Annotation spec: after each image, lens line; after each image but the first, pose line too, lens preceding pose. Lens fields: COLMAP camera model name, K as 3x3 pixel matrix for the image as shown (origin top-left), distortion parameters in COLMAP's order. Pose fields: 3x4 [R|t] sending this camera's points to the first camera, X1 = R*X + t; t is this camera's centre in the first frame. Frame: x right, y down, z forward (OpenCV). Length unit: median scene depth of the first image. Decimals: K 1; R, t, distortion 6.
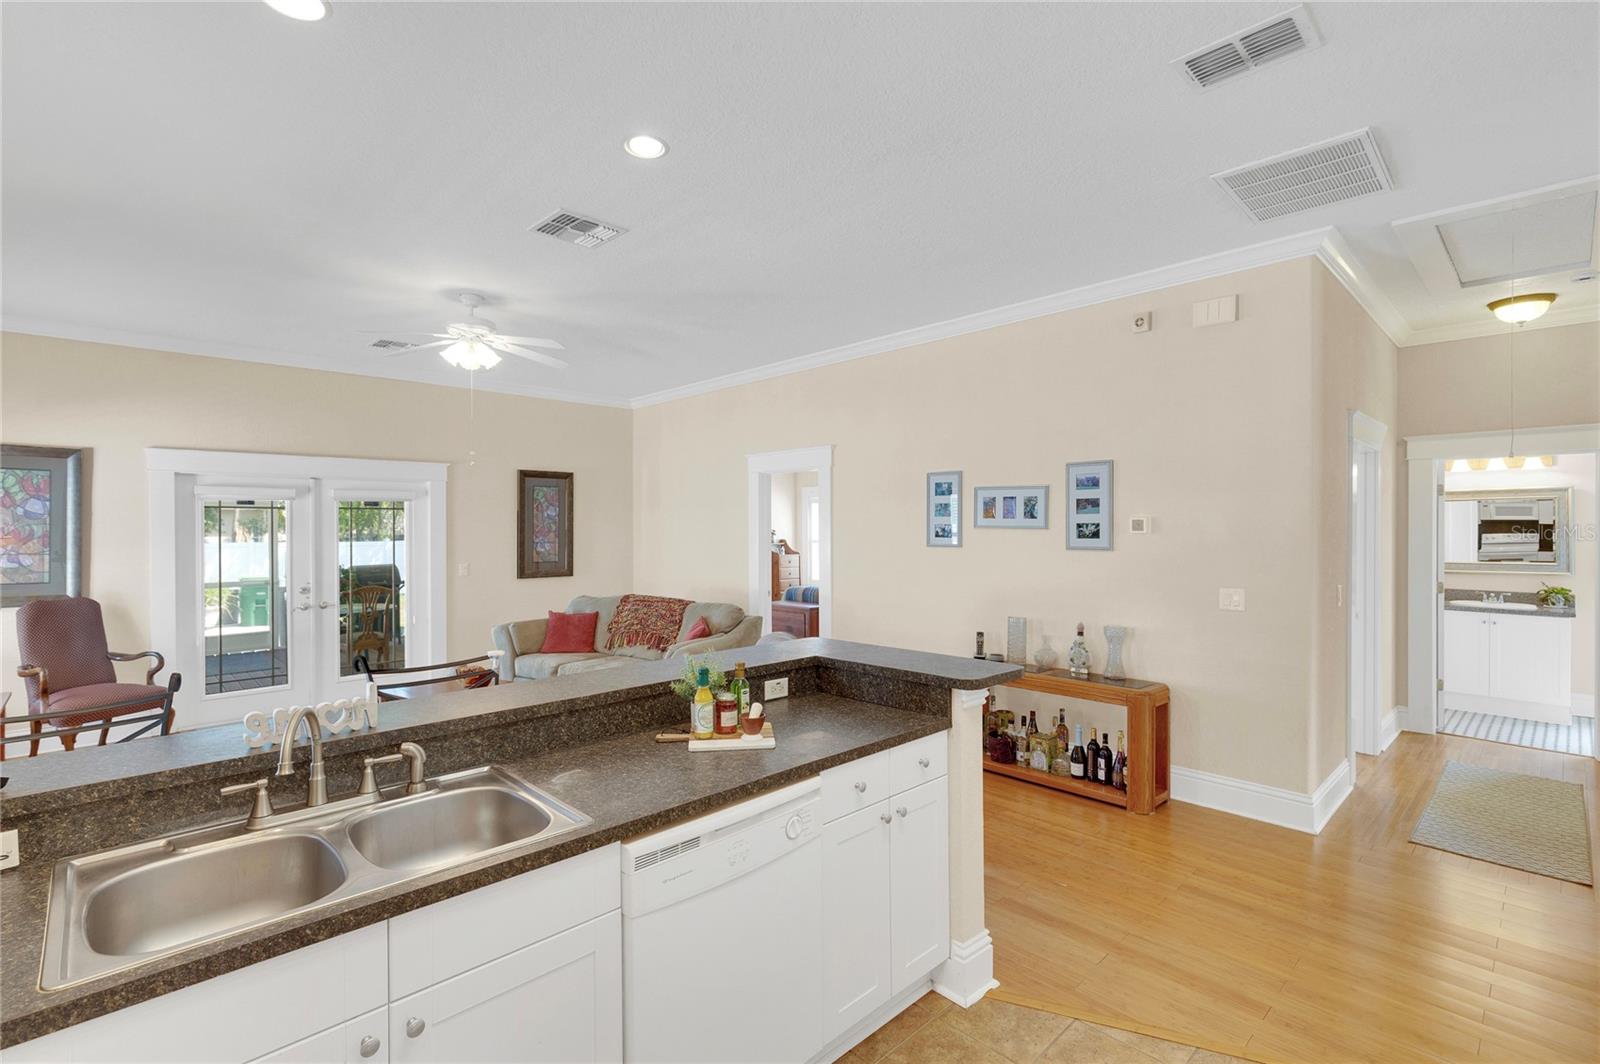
lens RADIAL K [[737.1, 0, 790.2], [0, 737.1, 531.9], [0, 0, 1]] dist [0.005832, -0.001163]
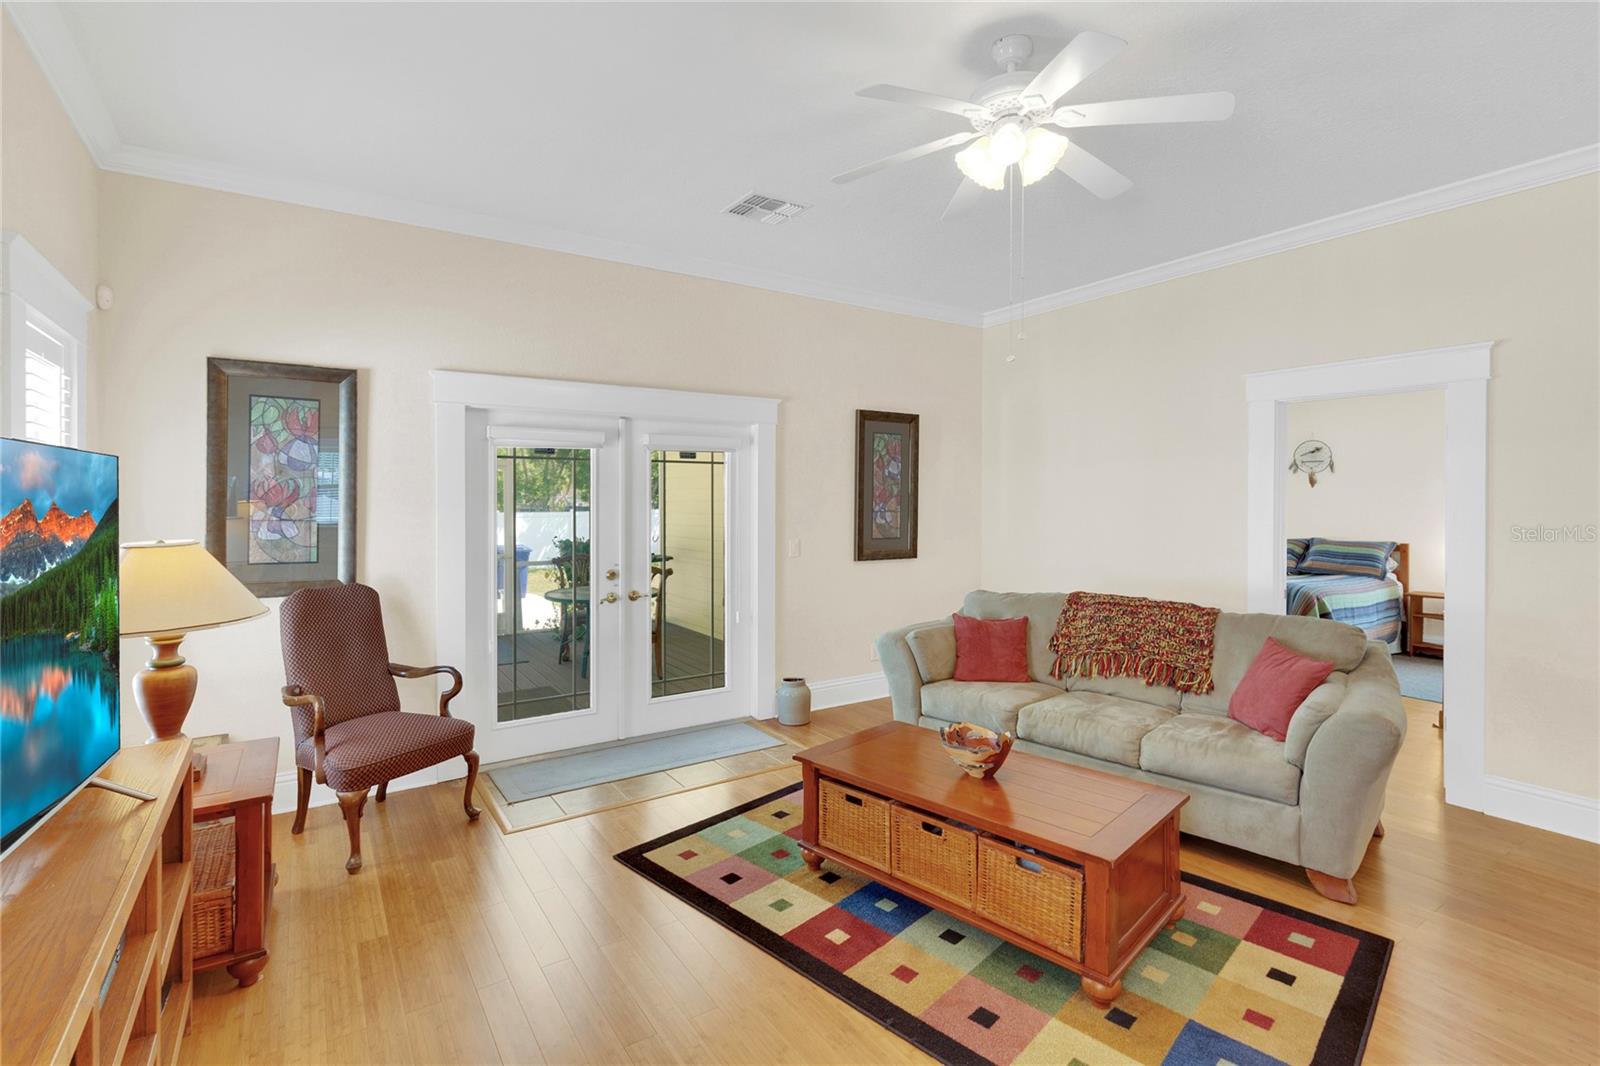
lens RADIAL K [[737.1, 0, 773.6], [0, 737.1, 507.7], [0, 0, 1]] dist [0.005832, -0.001163]
pose [[0.981632, 0.005454, -0.190705, -0.376747], [-0.004949, 0.999983, 0.003121, 0.011381], [0.190719, -0.002120, 0.981642, 0.336906]]
